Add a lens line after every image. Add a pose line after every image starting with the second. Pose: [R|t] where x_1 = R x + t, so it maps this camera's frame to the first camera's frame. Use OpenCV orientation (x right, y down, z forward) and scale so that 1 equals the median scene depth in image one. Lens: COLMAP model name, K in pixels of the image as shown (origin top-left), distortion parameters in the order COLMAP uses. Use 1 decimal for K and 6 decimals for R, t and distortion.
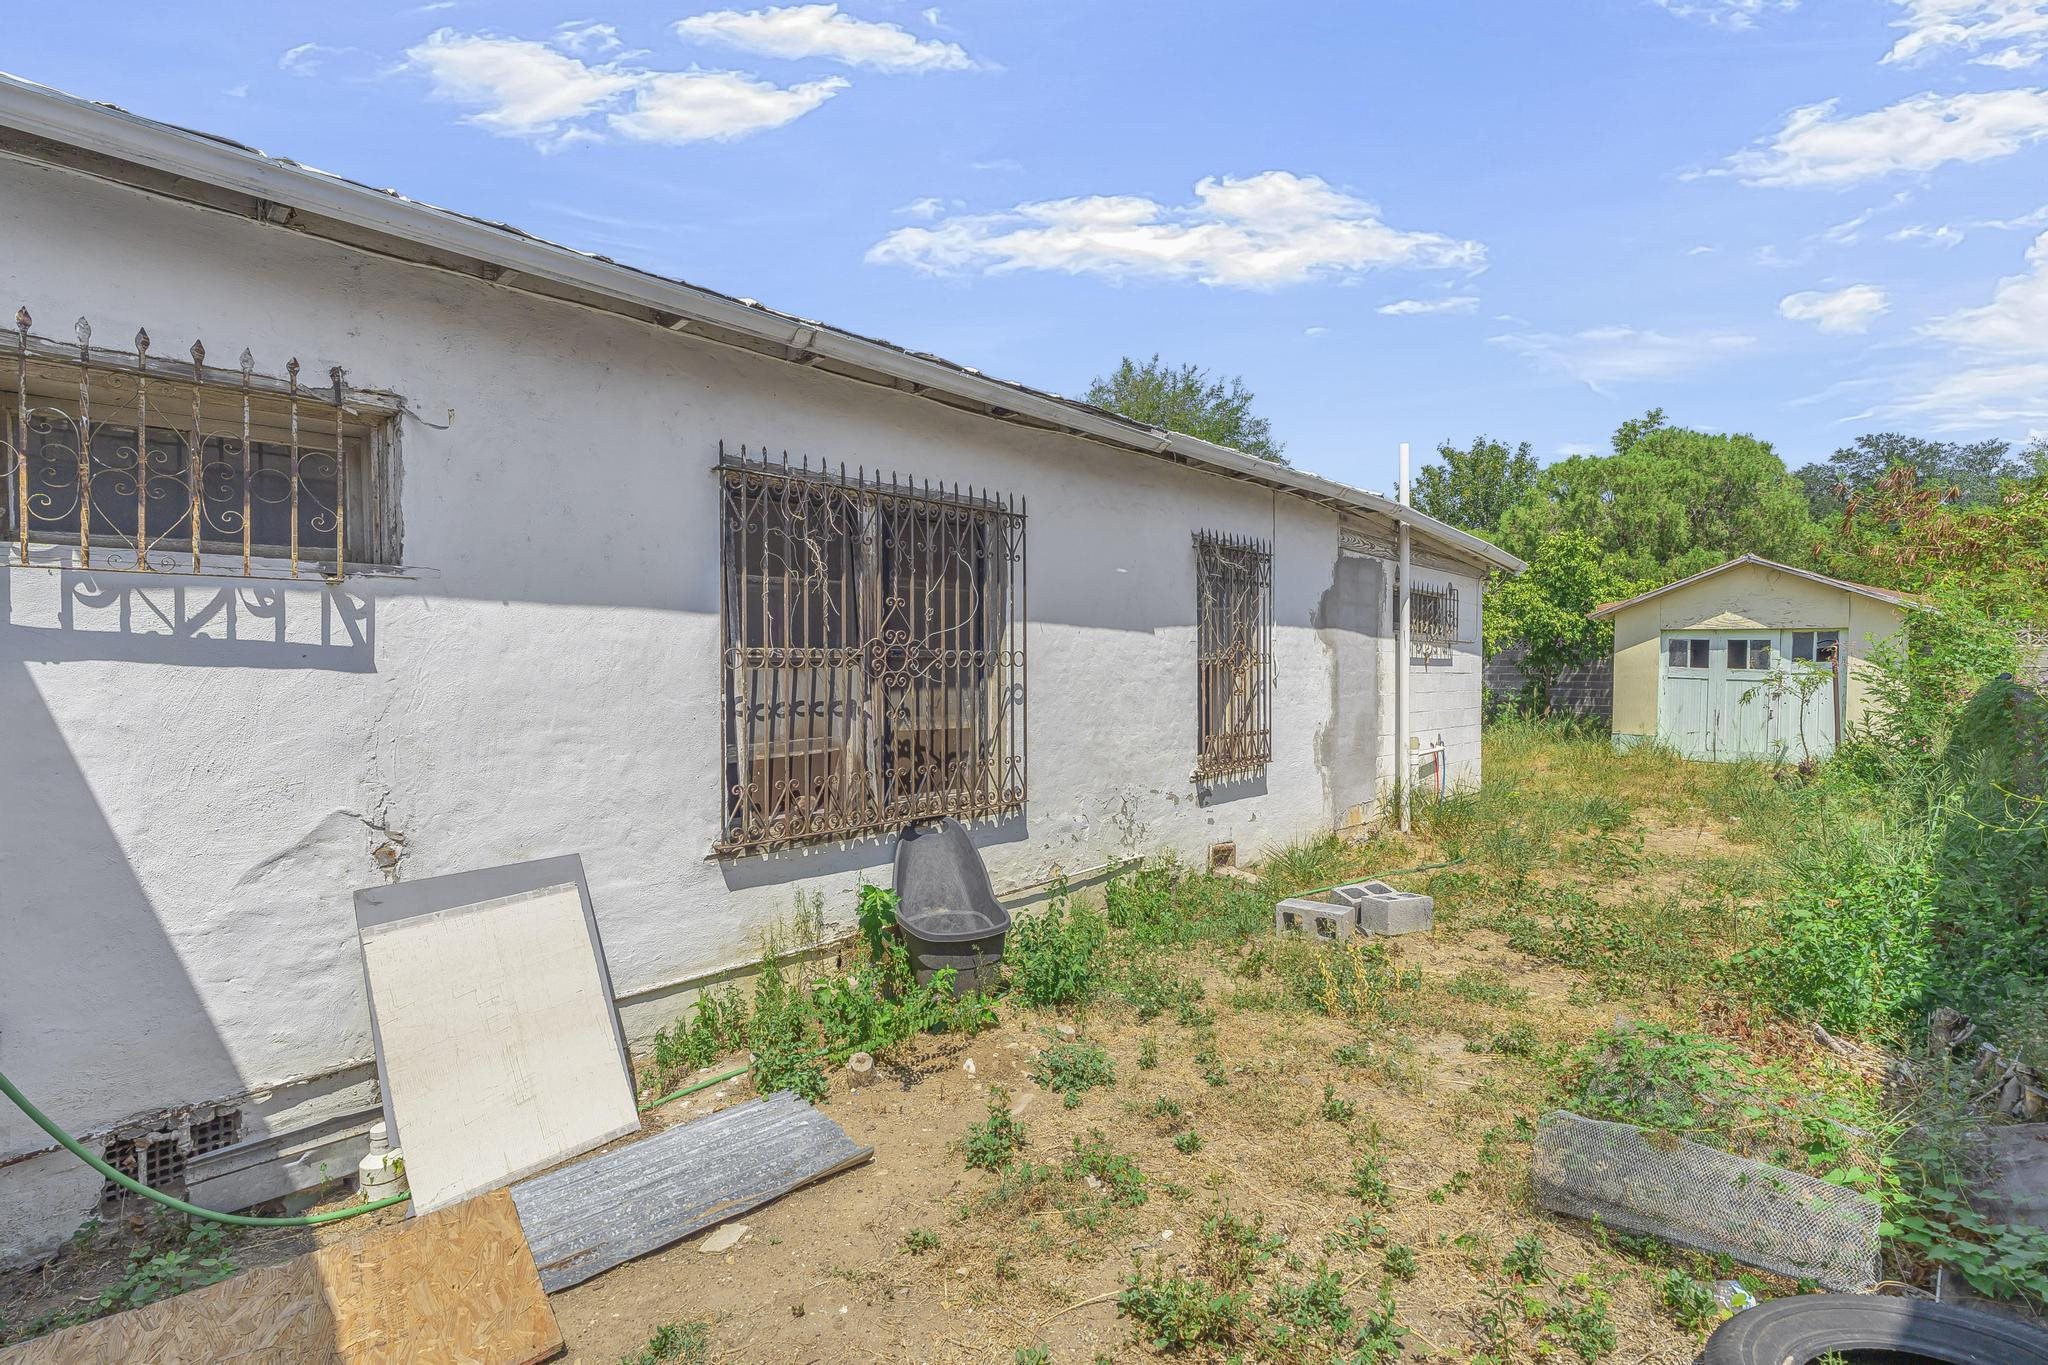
lens RADIAL K [[933.4, 0, 1016.3], [0, 933.4, 664.9], [0, 0, 1]] dist [-0.003122, 0.000187]
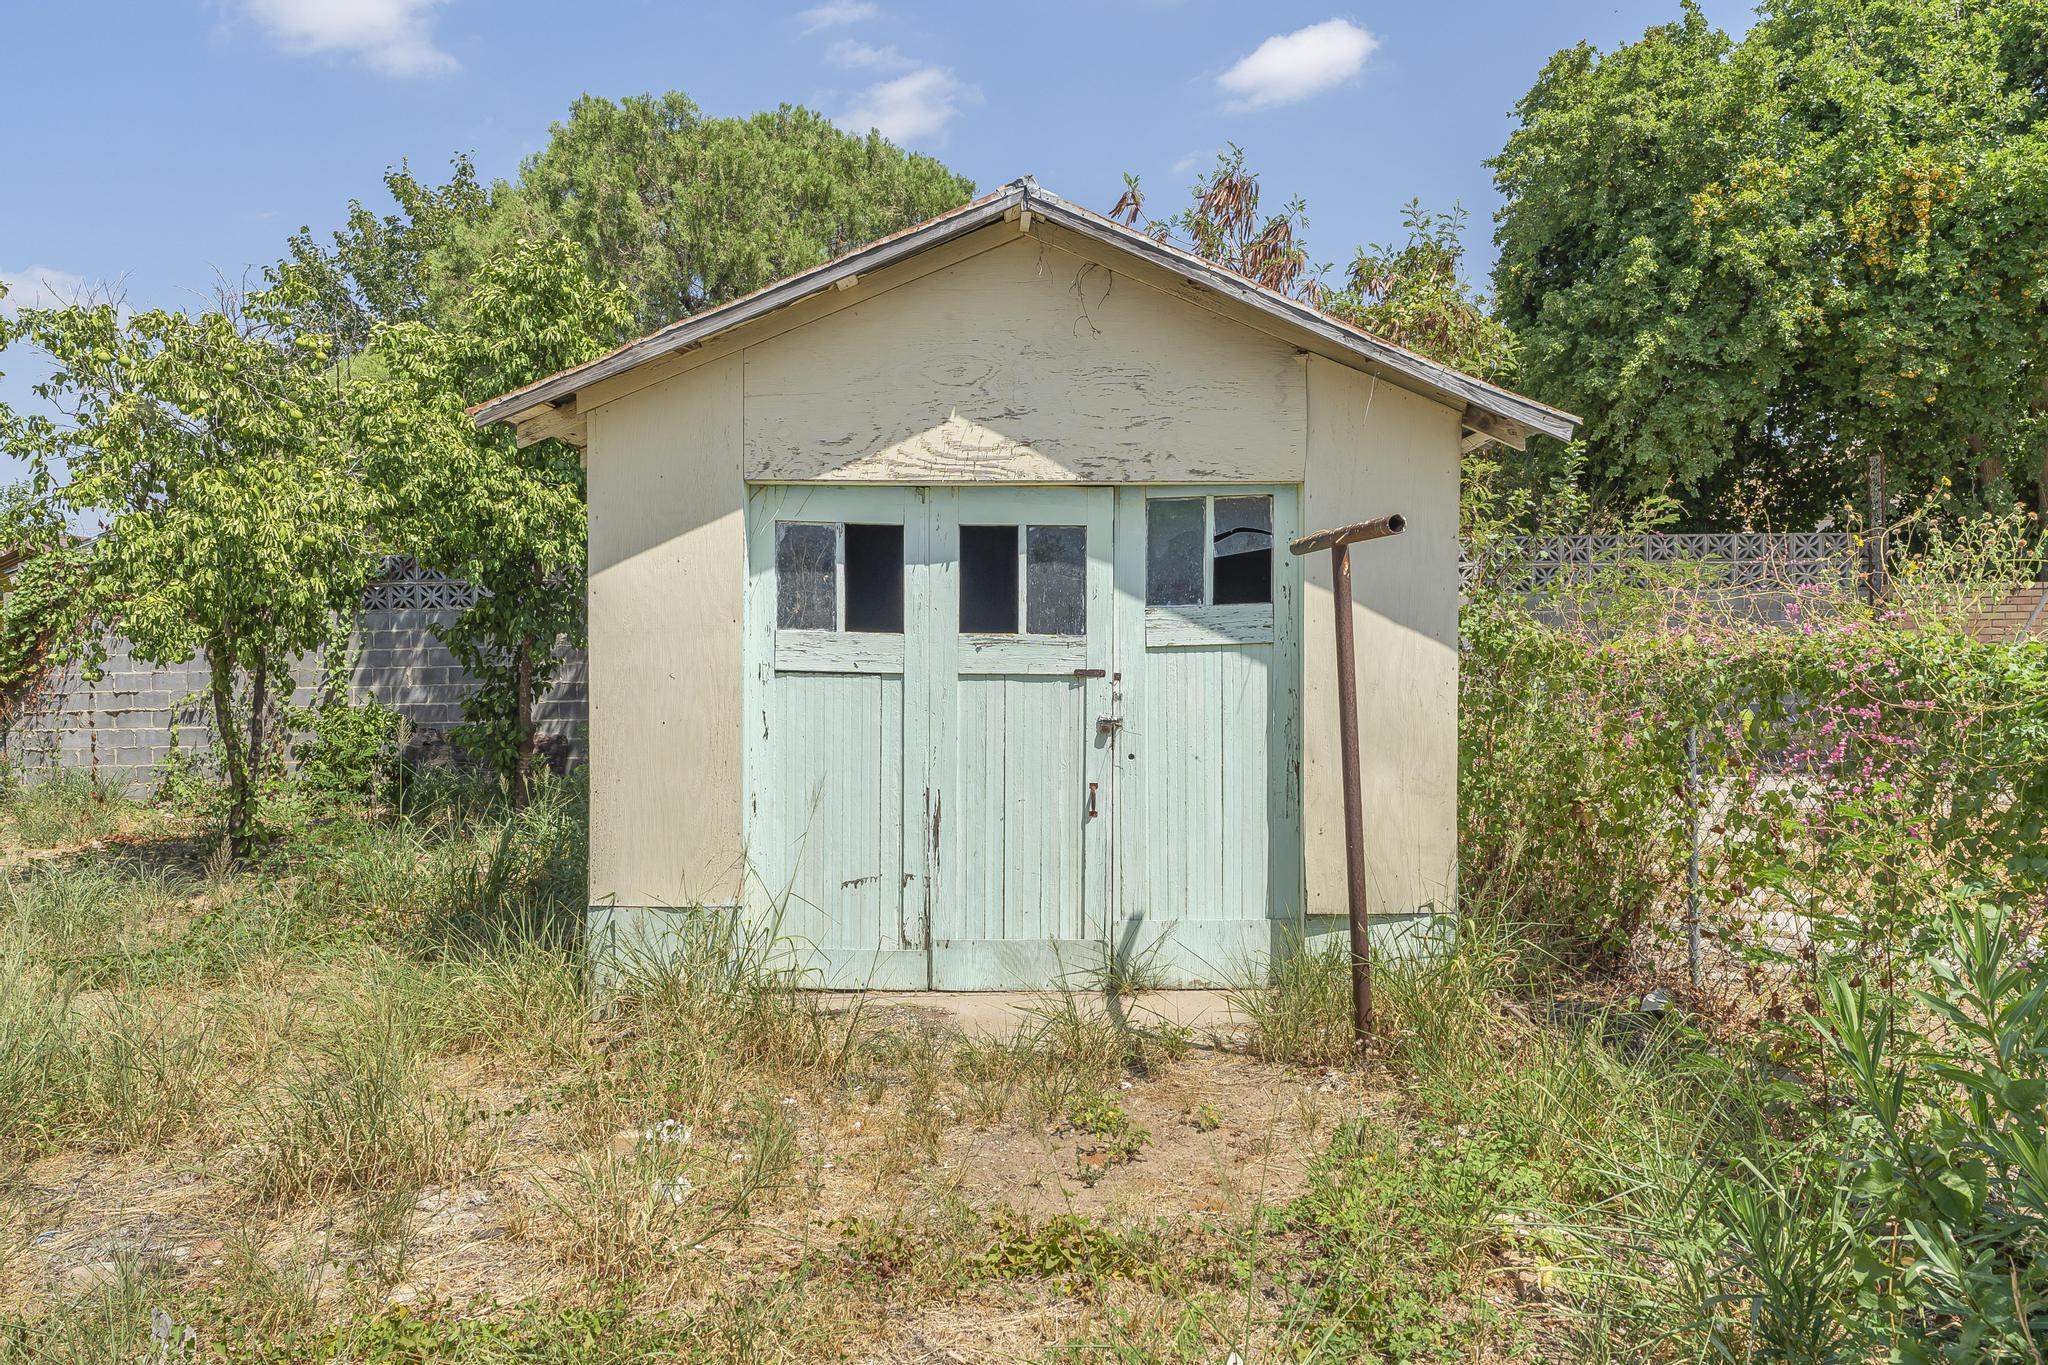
lens RADIAL K [[1352.3, 0, 1024.0], [0, 1352.3, 682.5], [0, 0, 1]] dist [0.000029, 0.000228]
pose [[0.726026, -0.031200, 0.686960, 0.505685], [0.016939, 0.999478, 0.027492, 0.007510], [-0.687459, -0.008324, 0.726175, 0.700078]]
